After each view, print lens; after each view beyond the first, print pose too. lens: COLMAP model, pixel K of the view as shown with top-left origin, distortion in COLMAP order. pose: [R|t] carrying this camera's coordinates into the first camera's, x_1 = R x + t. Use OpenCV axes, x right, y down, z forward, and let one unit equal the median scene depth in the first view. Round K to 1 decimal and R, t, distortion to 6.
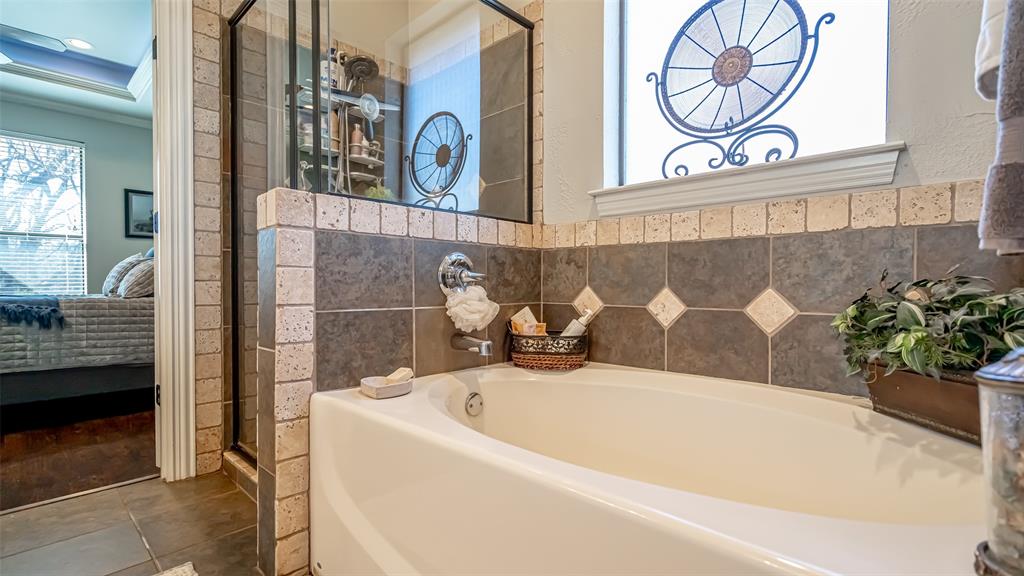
lens RADIAL K [[465.3, 0, 512.2], [0, 465.3, 292.3], [0, 0, 1]] dist [-0.000958, 0.001859]
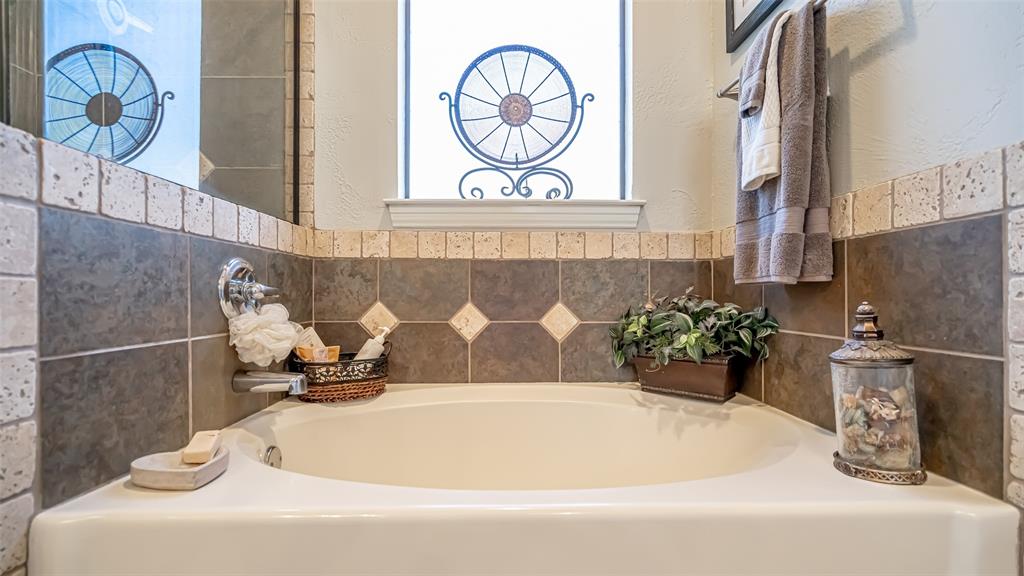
lens RADIAL K [[456.9, 0, 514.9], [0, 456.9, 293.9], [0, 0, 1]] dist [-0.003838, 0.000109]
pose [[0.716922, -0.000226, 0.697154, -0.332033], [0.012064, 0.999854, -0.012082, -0.017322], [-0.697049, 0.017072, 0.716820, 0.207591]]
